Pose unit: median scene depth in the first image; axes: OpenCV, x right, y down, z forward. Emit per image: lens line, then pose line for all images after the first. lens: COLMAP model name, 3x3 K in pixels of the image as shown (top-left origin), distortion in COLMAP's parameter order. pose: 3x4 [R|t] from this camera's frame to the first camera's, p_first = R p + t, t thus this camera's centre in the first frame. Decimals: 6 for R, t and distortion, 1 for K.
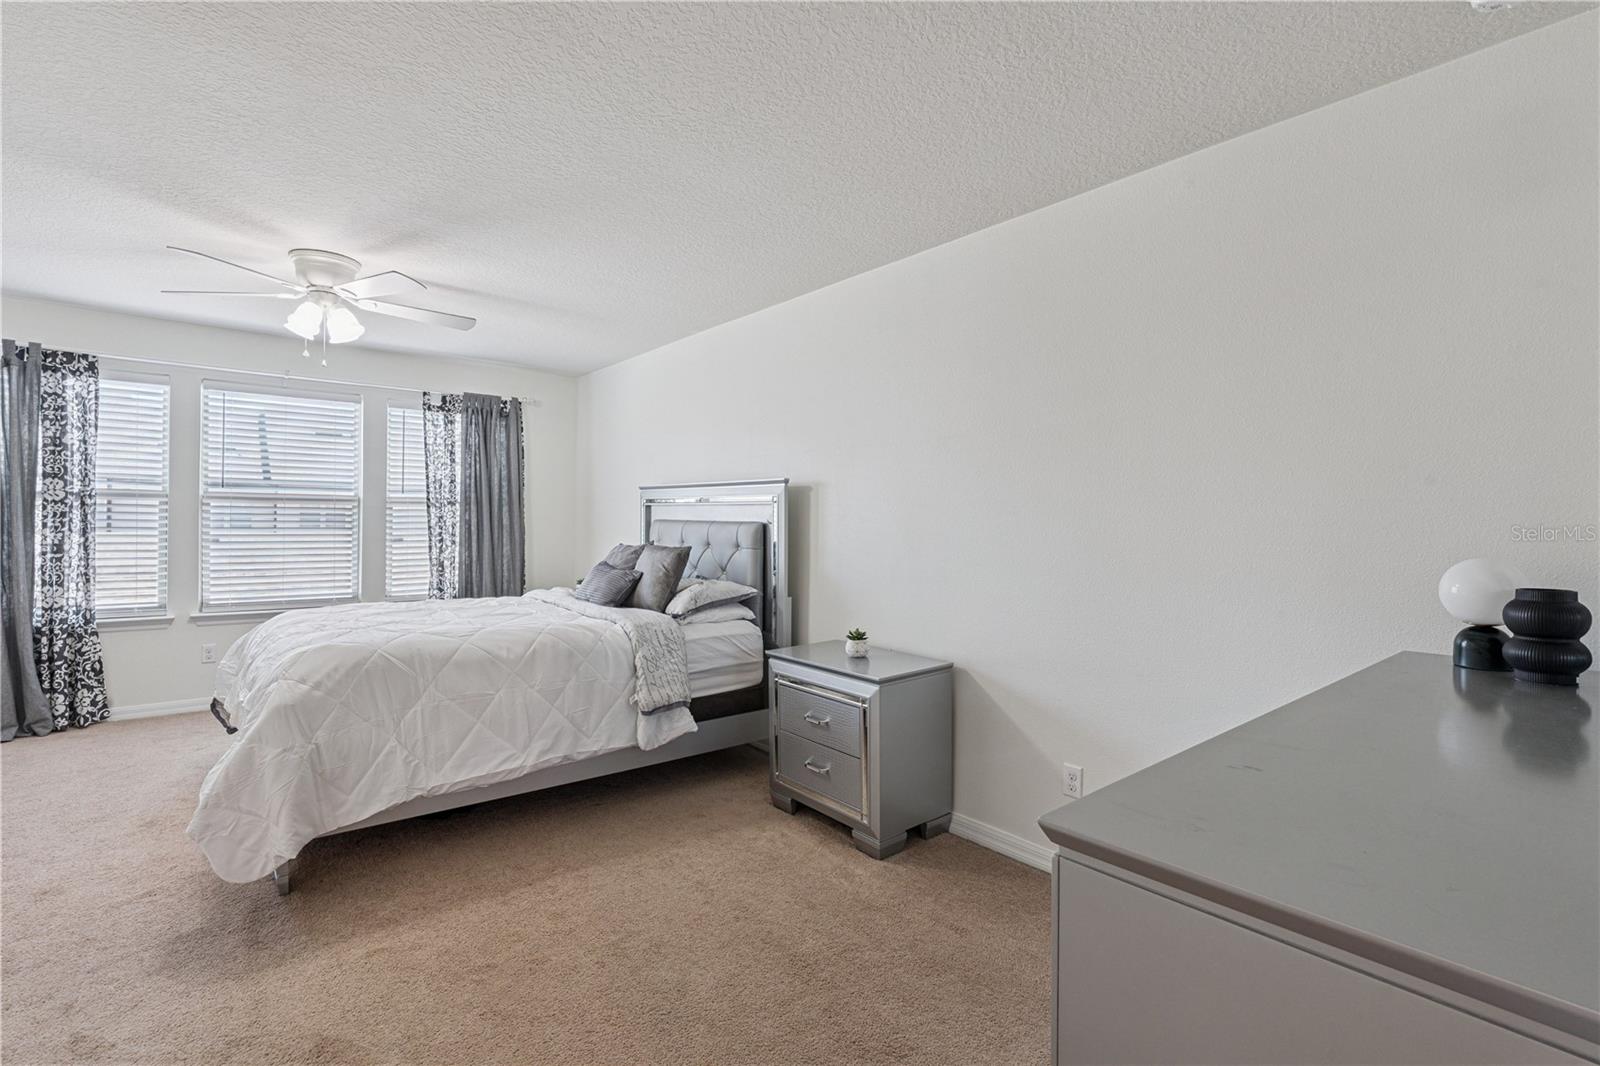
lens RADIAL K [[686.5, 0, 803.9], [0, 686.5, 534.0], [0, 0, 1]] dist [-0.007954, 0.000599]
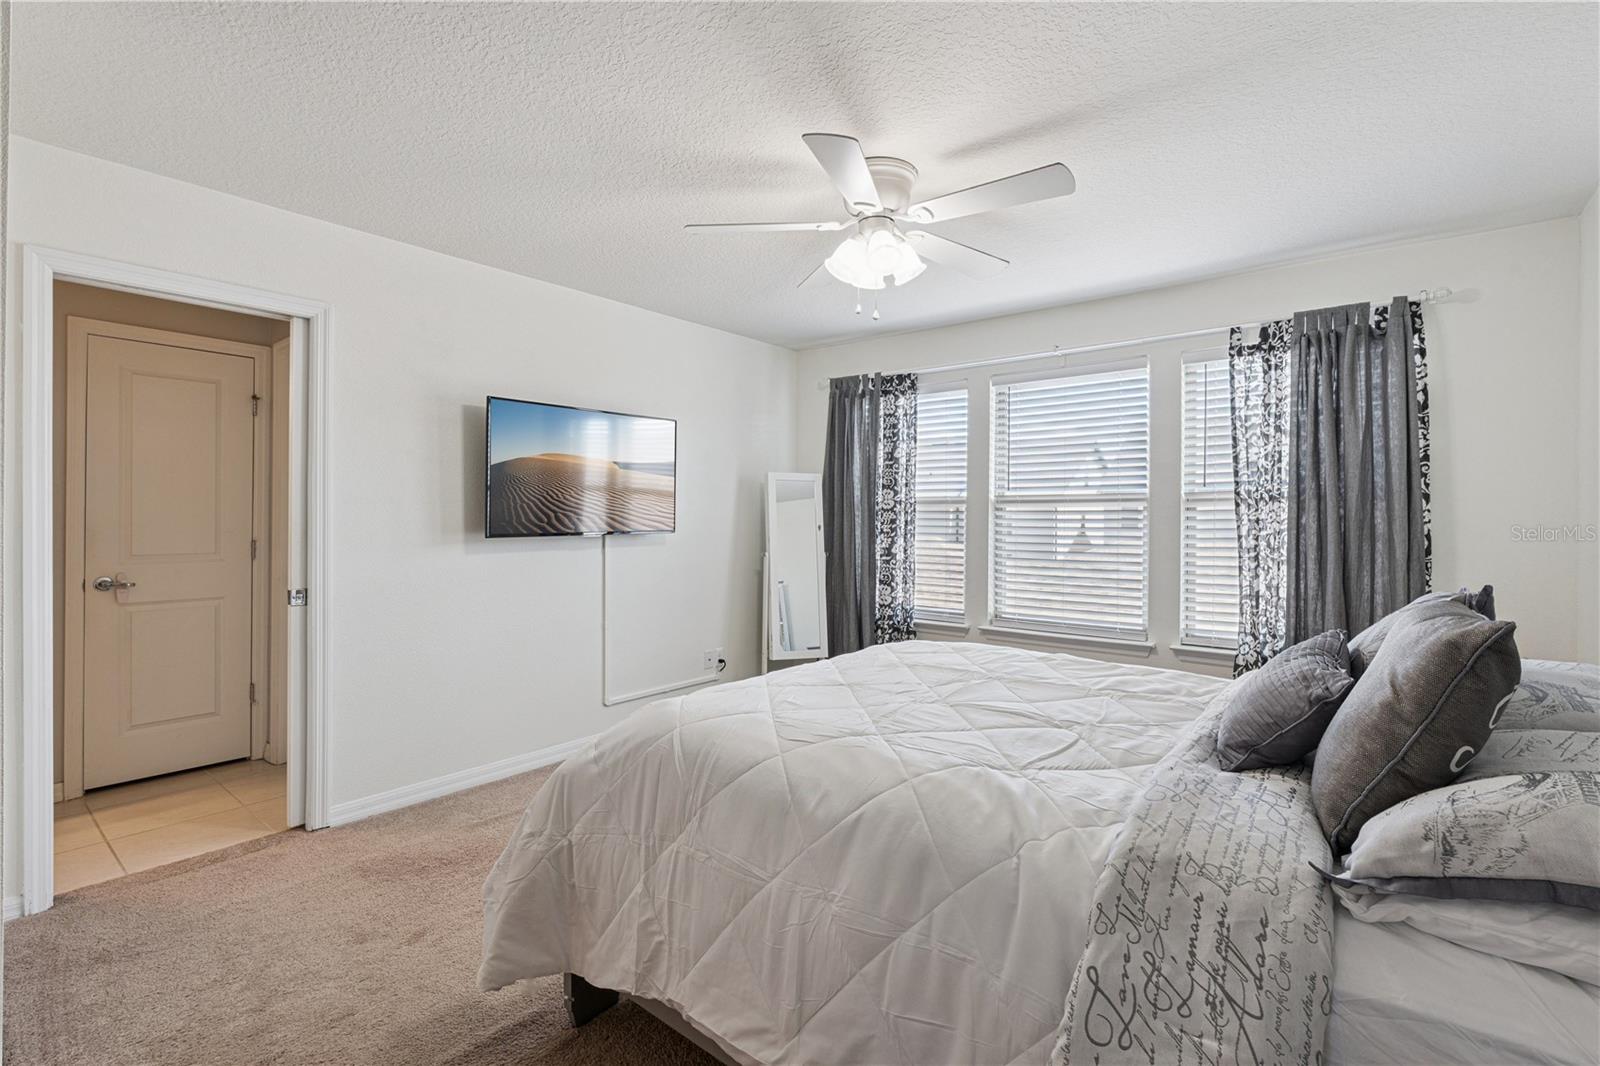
lens RADIAL K [[724.4, 0, 828.1], [0, 724.4, 516.8], [0, 0, 1]] dist [-0.008772, 0.000326]
pose [[0.209863, -0.012777, -0.977647, 0.046229], [-0.017268, 0.999710, -0.016772, -0.014459], [0.977578, 0.020402, 0.209582, 0.641564]]
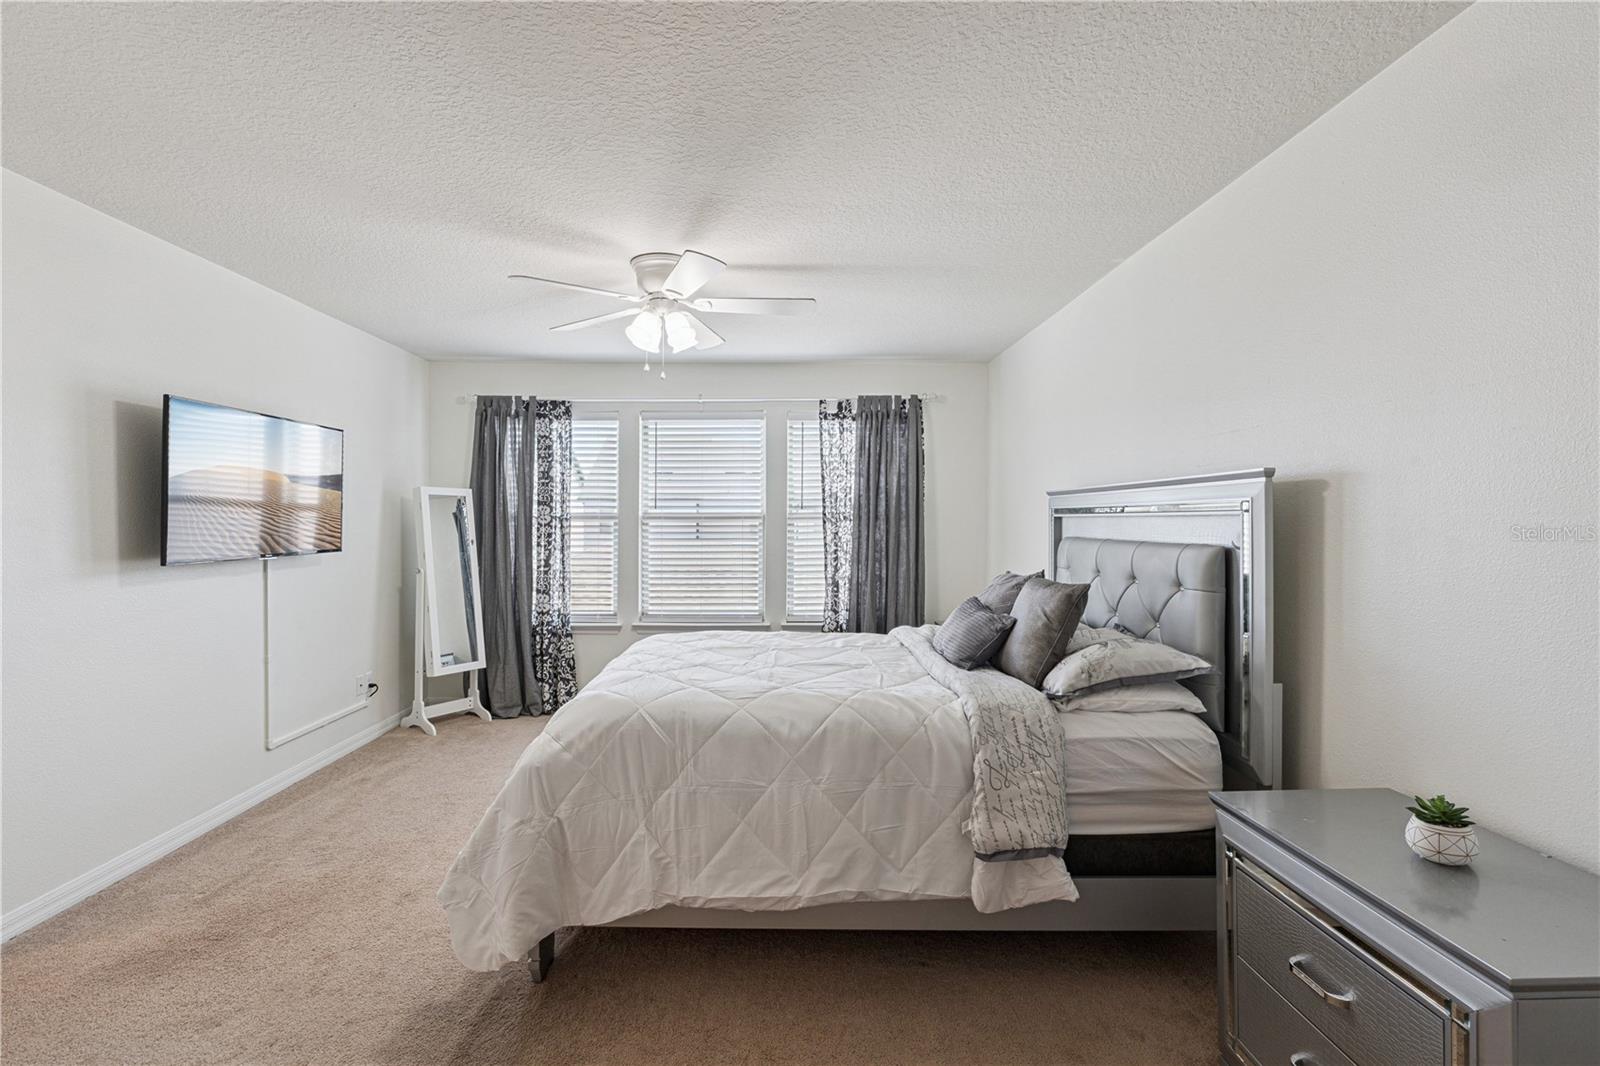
lens RADIAL K [[686.5, 0, 803.9], [0, 686.5, 534.0], [0, 0, 1]] dist [-0.007954, 0.000599]
pose [[0.772555, -0.002435, -0.634943, 0.034700], [-0.001985, 0.999978, -0.006250, -0.023782], [0.634944, 0.006089, 0.772534, 0.342142]]
